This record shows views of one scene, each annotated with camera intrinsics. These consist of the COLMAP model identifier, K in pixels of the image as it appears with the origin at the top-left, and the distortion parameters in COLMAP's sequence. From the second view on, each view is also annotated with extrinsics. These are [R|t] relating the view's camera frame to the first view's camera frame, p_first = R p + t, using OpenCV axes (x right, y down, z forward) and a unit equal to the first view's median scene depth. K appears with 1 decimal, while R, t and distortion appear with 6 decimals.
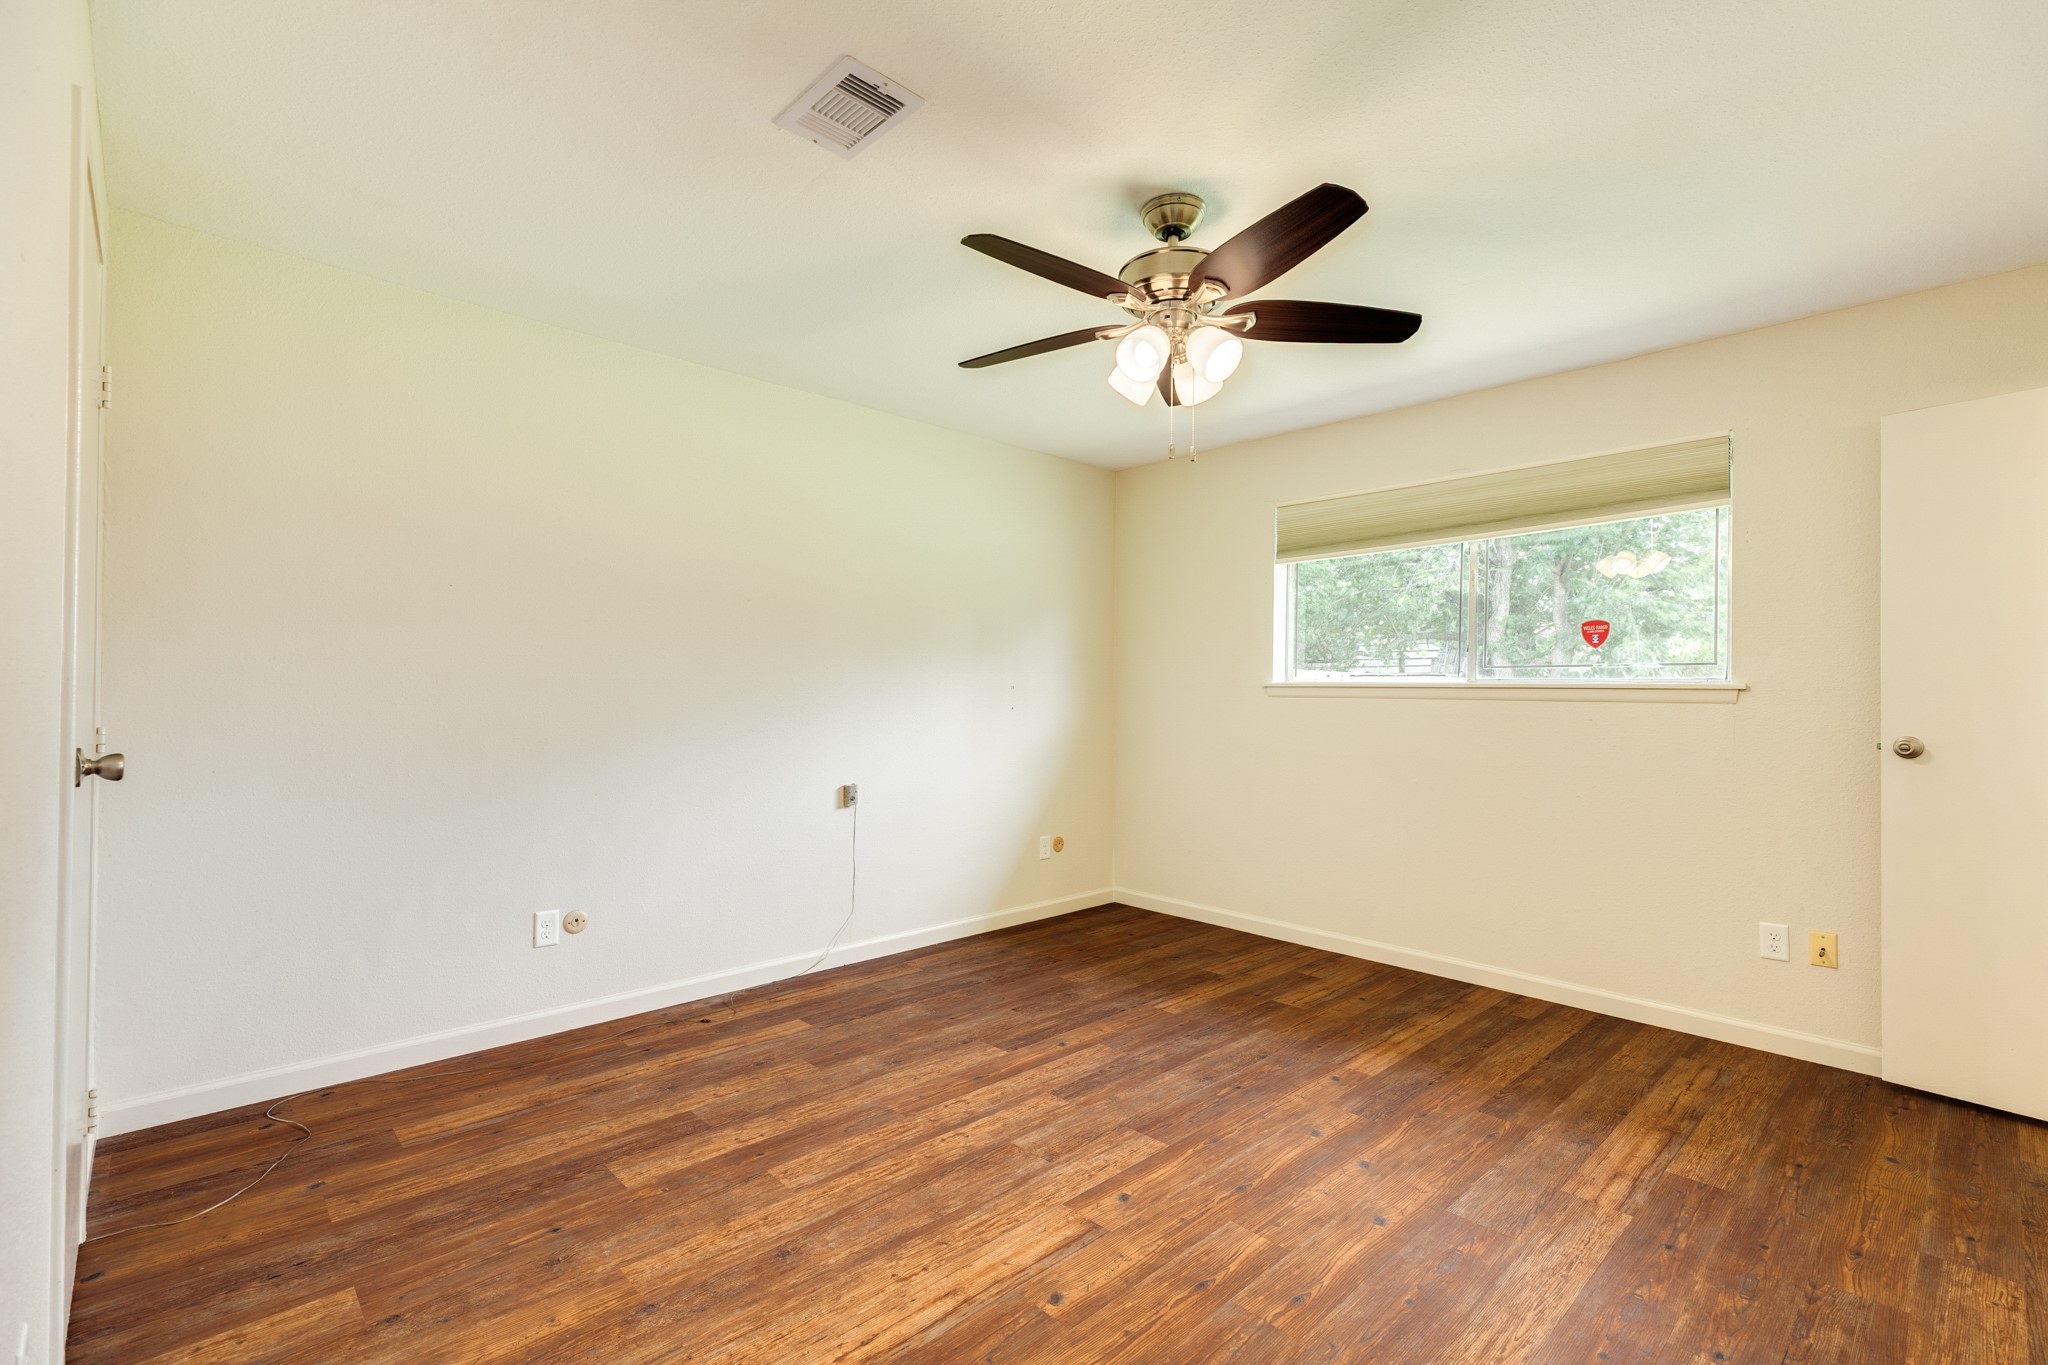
lens RADIAL K [[918.6, 0, 1021.4], [0, 918.6, 689.2], [0, 0, 1]] dist [0.005829, -0.000829]
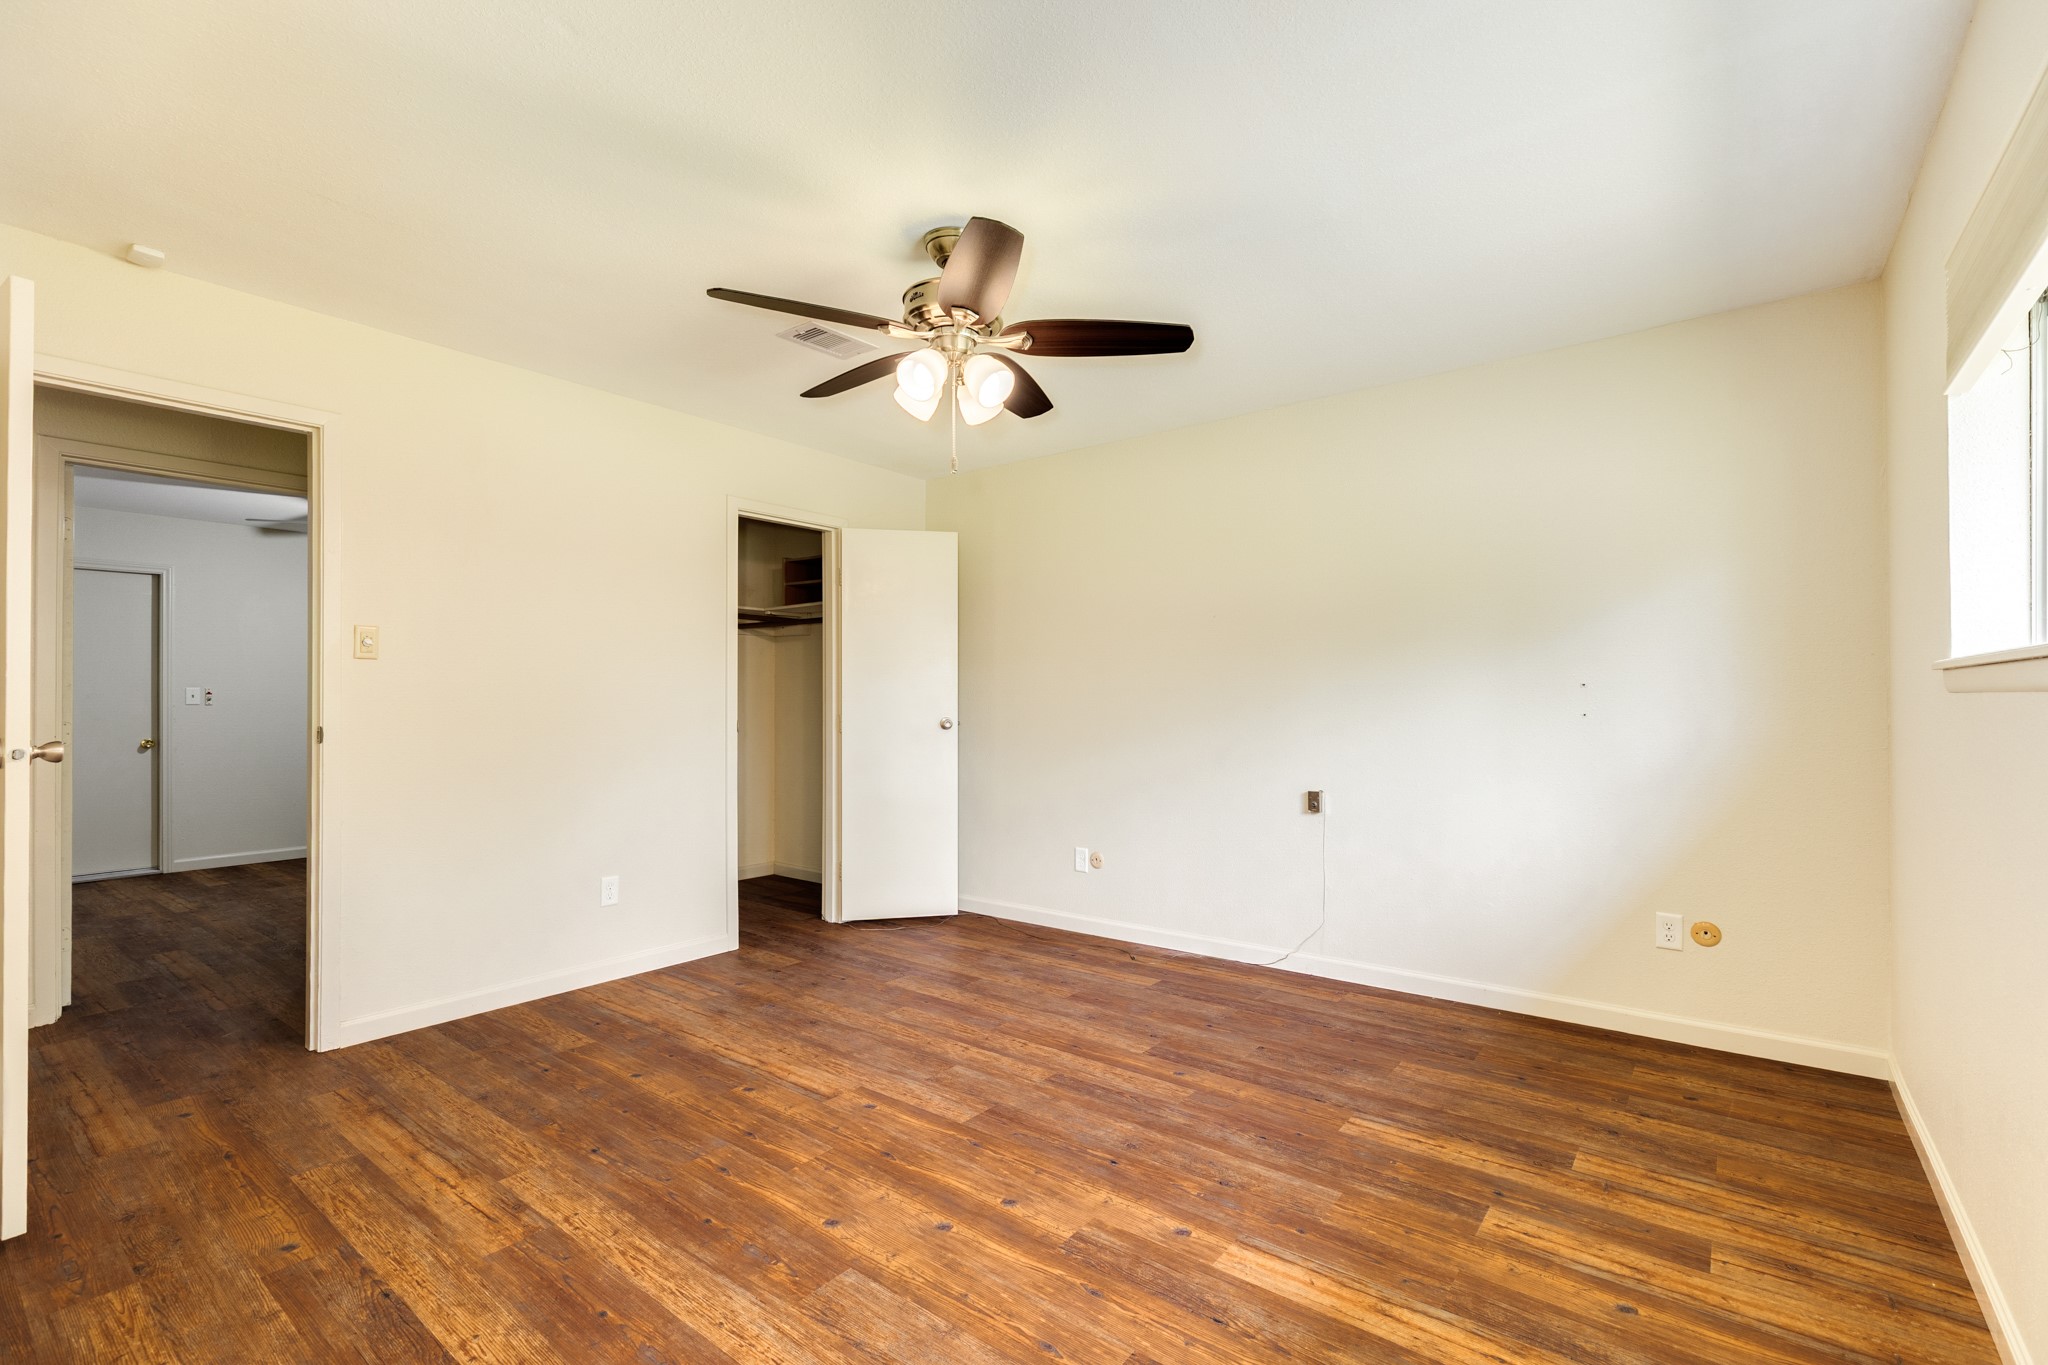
lens RADIAL K [[918.6, 0, 1021.4], [0, 918.6, 689.2], [0, 0, 1]] dist [0.005829, -0.000829]
pose [[0.146179, -0.020541, -0.989045, 0.943483], [0.008630, 0.999773, -0.019488, 0.016635], [0.989220, -0.005687, 0.146323, 0.709584]]
